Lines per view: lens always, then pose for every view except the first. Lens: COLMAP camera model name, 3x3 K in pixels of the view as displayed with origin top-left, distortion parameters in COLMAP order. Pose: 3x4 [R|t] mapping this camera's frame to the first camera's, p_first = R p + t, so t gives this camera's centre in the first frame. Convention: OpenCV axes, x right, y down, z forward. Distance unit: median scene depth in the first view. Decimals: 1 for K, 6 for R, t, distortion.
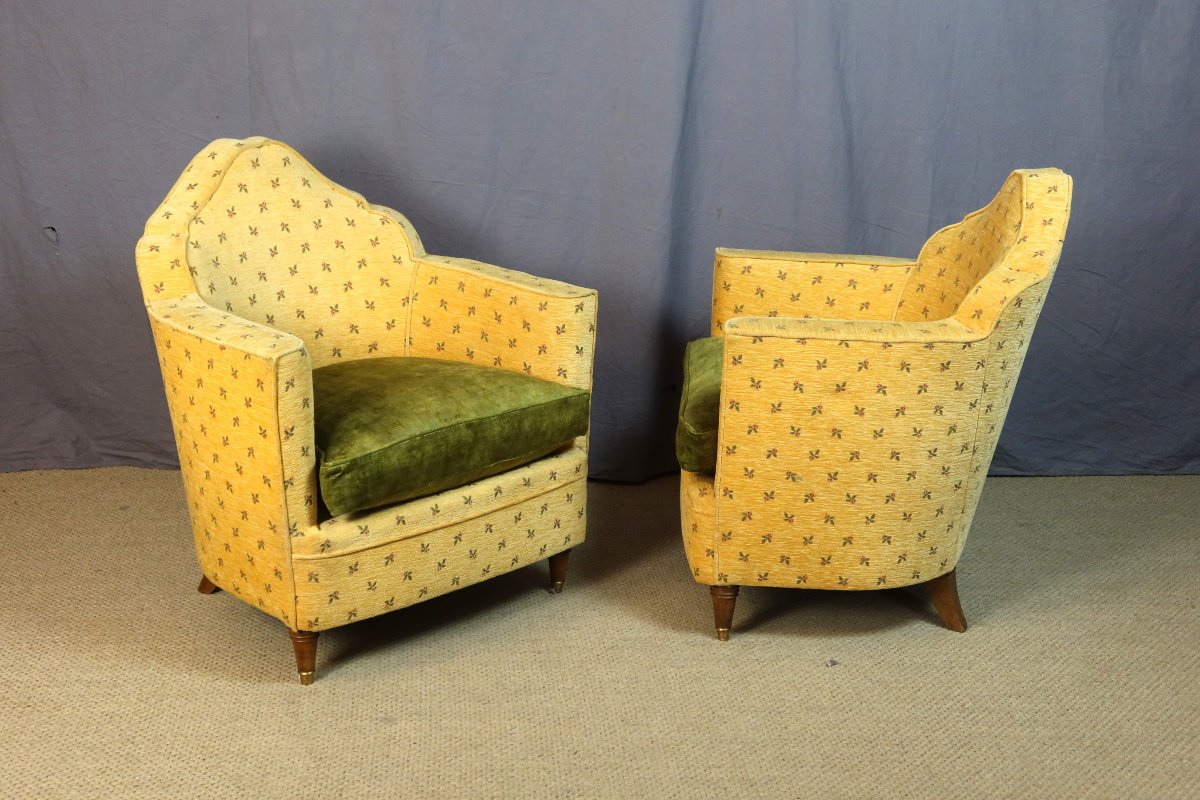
lens RADIAL K [[1698.7, 0, 600.3], [0, 1698.7, 396.5], [0, 0, 1]] dist [0.007767, 0.000000]
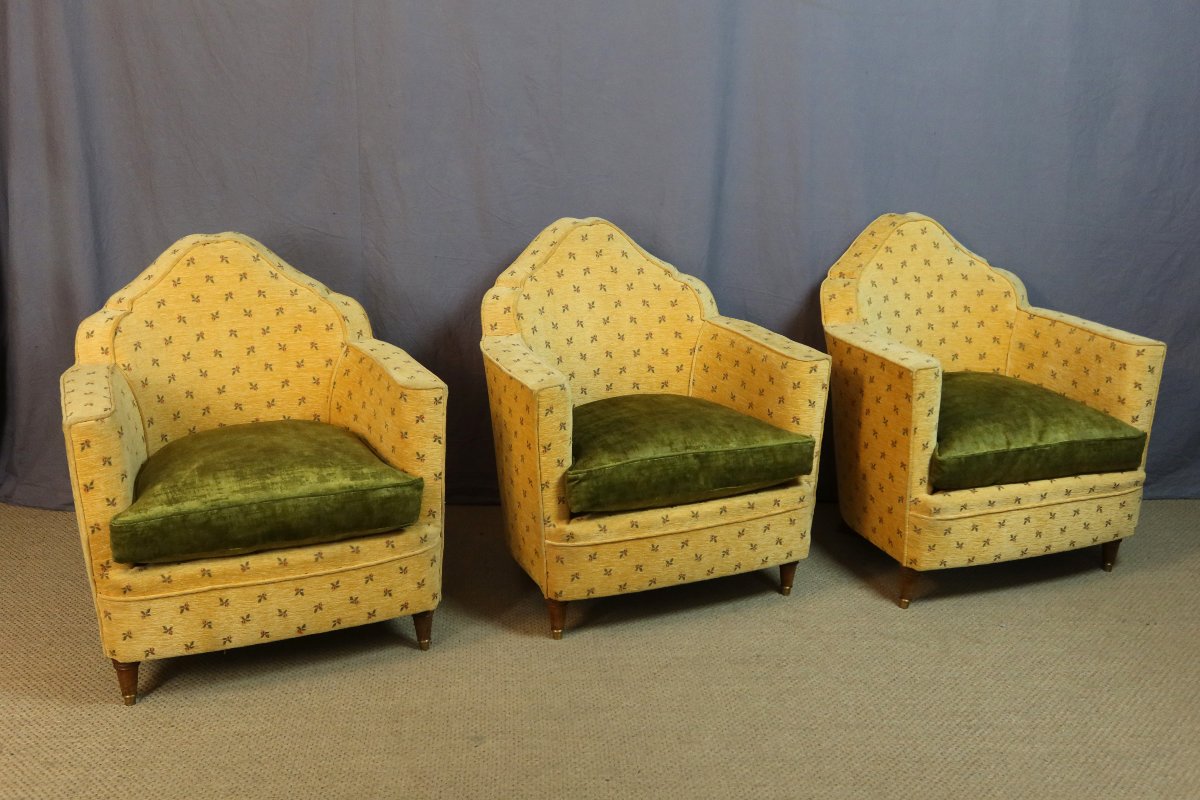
lens RADIAL K [[1238.0, 0, 604.3], [0, 1238.0, 402.8], [0, 0, 1]] dist [0.084338, 0.000000]
pose [[0.933875, 0.100371, -0.343225, 0.159947], [-0.098873, 0.994859, 0.021911, -0.033609], [0.343659, 0.013474, 0.938998, 0.108448]]
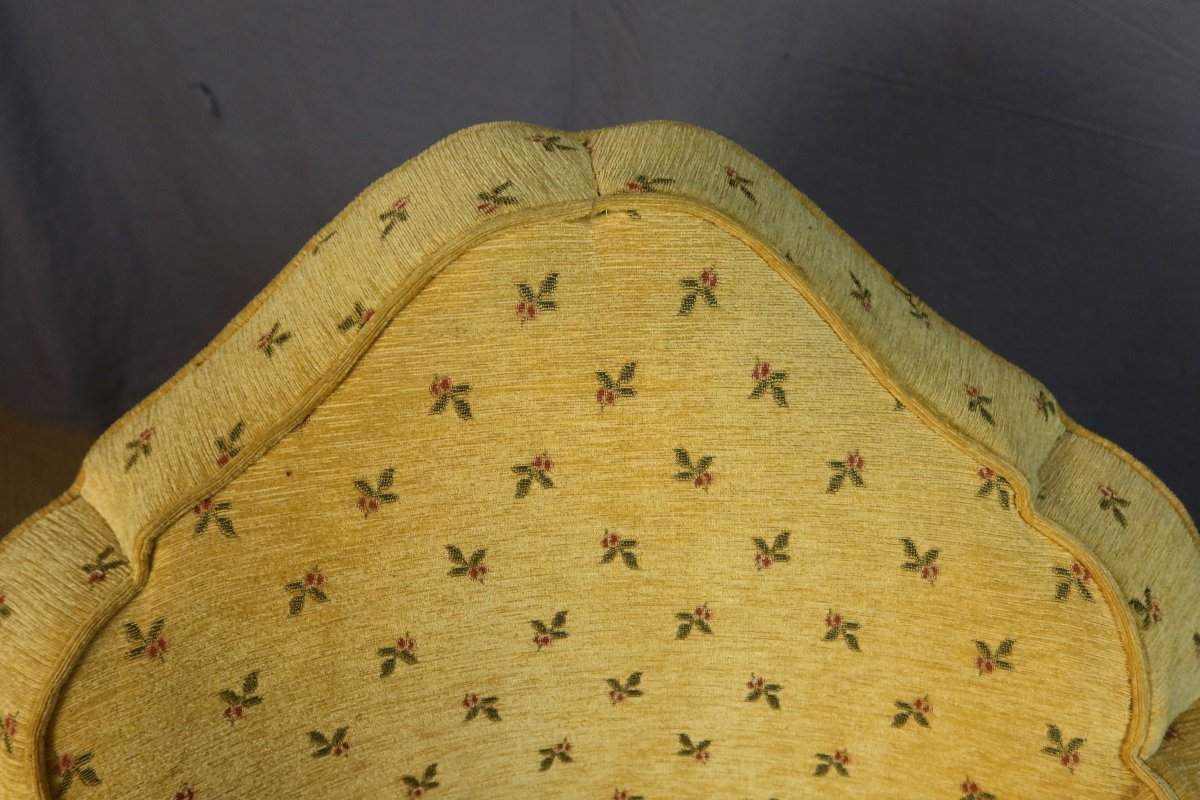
lens RADIAL K [[1073.3, 0, 596.9], [0, 1073.3, 401.6], [0, 0, 1]] dist [-0.005933, 0.008820]
pose [[0.775288, 0.392519, -0.494831, -0.124234], [-0.168032, 0.883393, 0.437473, -0.196467], [0.608847, -0.256020, 0.750839, 0.926865]]
